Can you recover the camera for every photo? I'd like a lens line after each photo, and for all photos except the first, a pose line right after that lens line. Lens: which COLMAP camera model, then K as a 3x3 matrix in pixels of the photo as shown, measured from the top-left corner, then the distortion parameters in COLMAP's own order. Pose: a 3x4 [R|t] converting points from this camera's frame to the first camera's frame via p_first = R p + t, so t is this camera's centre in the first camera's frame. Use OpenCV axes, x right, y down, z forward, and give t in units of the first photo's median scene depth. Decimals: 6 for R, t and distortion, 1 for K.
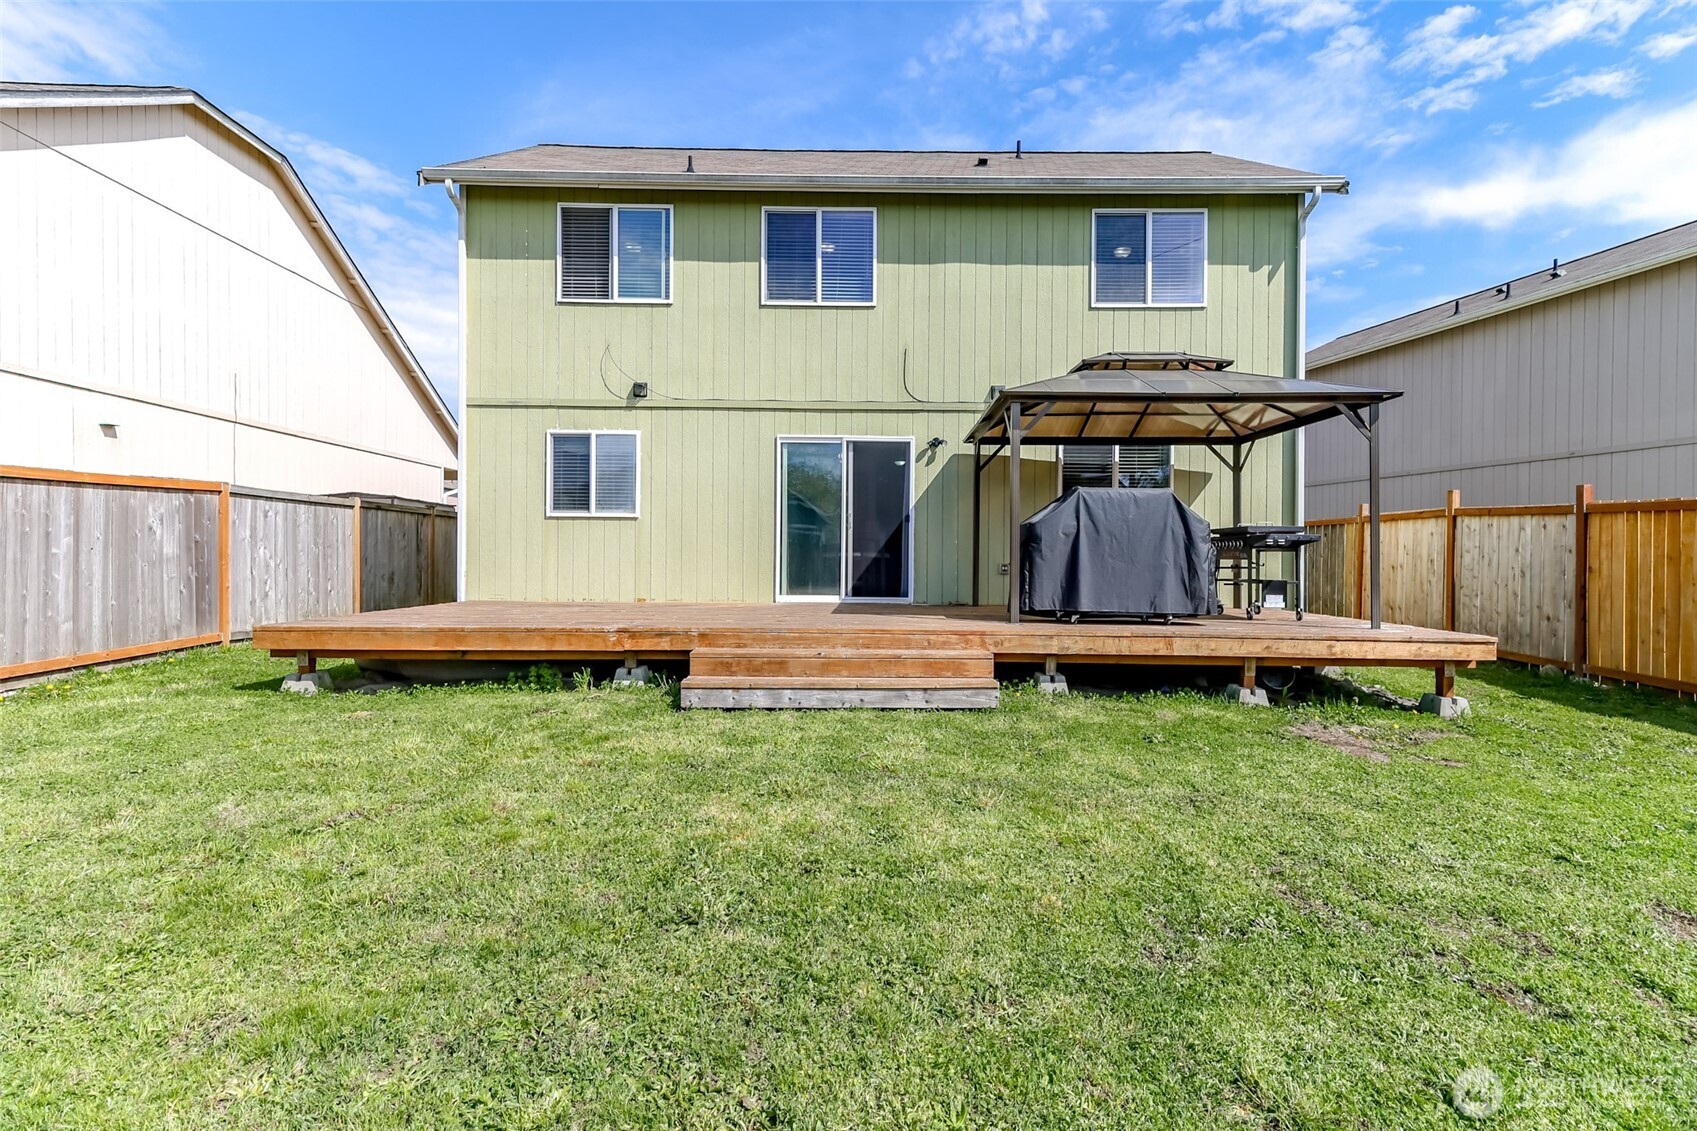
lens RADIAL K [[766.3, 0, 850.6], [0, 766.3, 561.1], [0, 0, 1]] dist [0.021663, 0.000042]
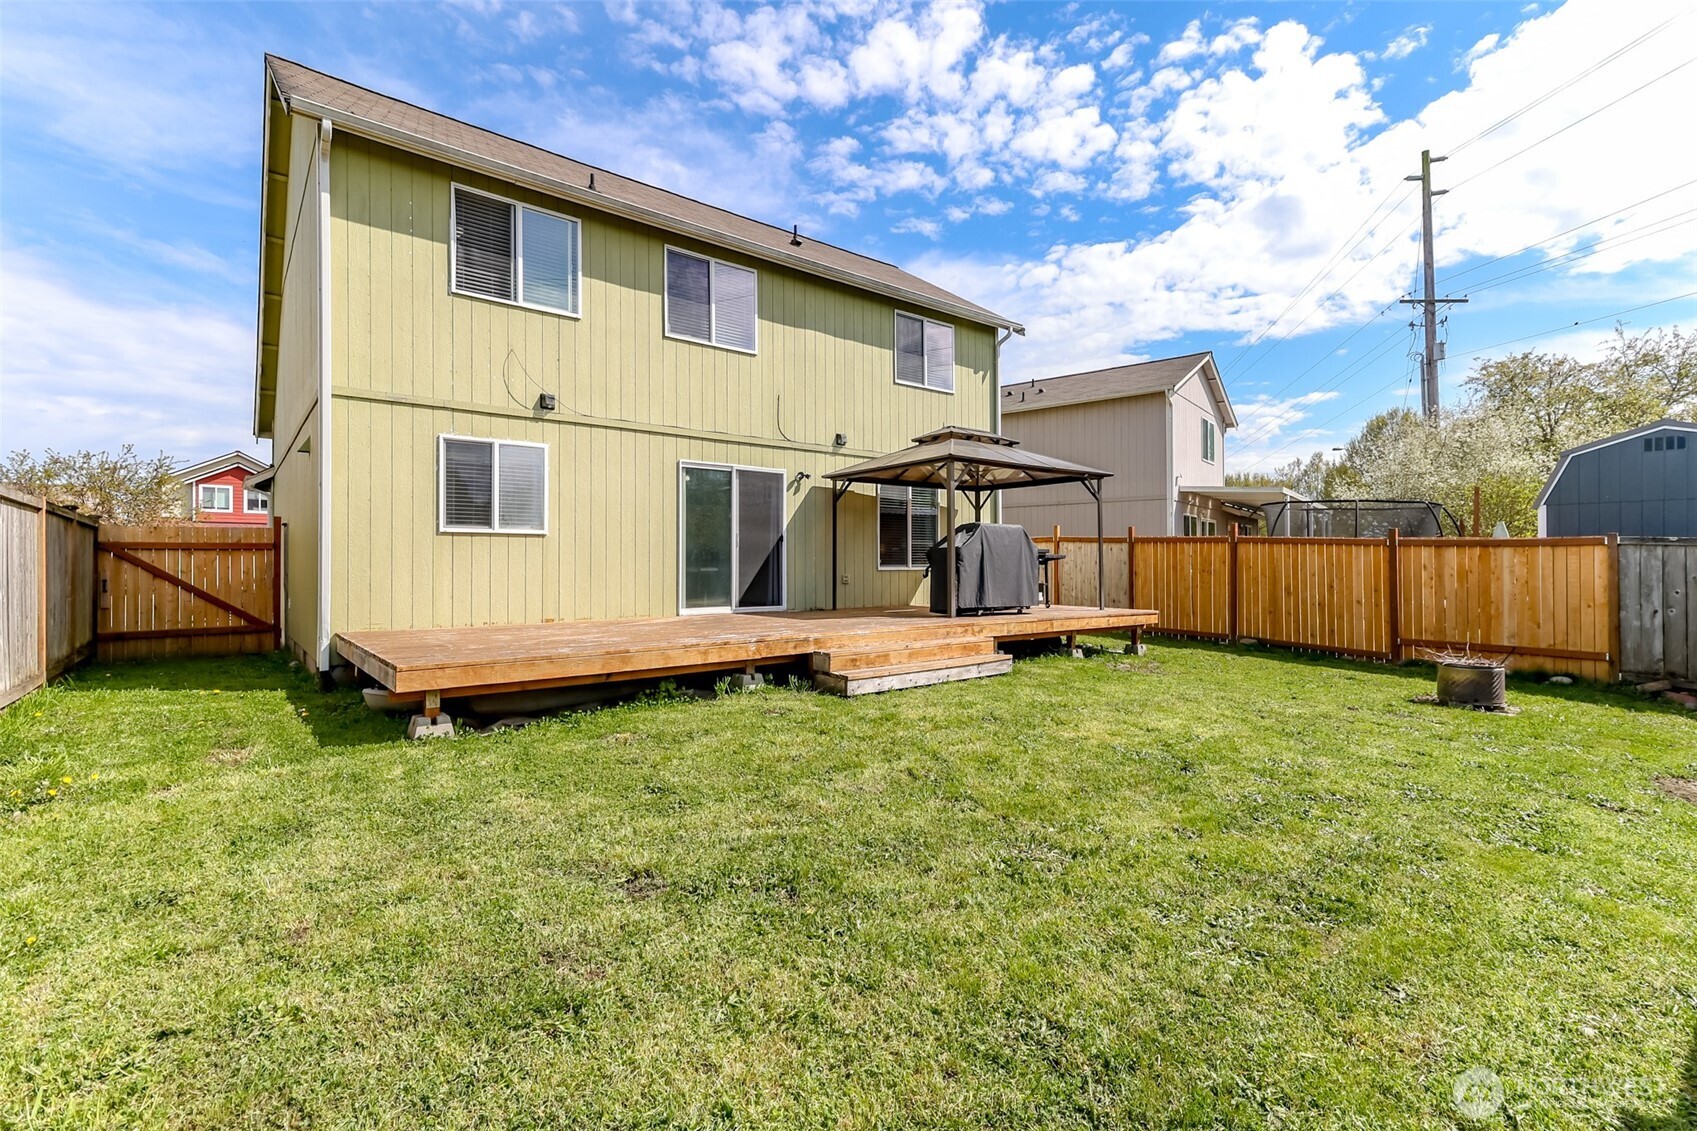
lens RADIAL K [[766.3, 0, 850.6], [0, 766.3, 561.1], [0, 0, 1]] dist [0.021663, 0.000042]
pose [[0.780289, -0.006533, 0.625385, -0.581525], [0.013167, 0.999895, -0.005983, -0.012725], [-0.625281, 0.012903, 0.780293, 0.013904]]
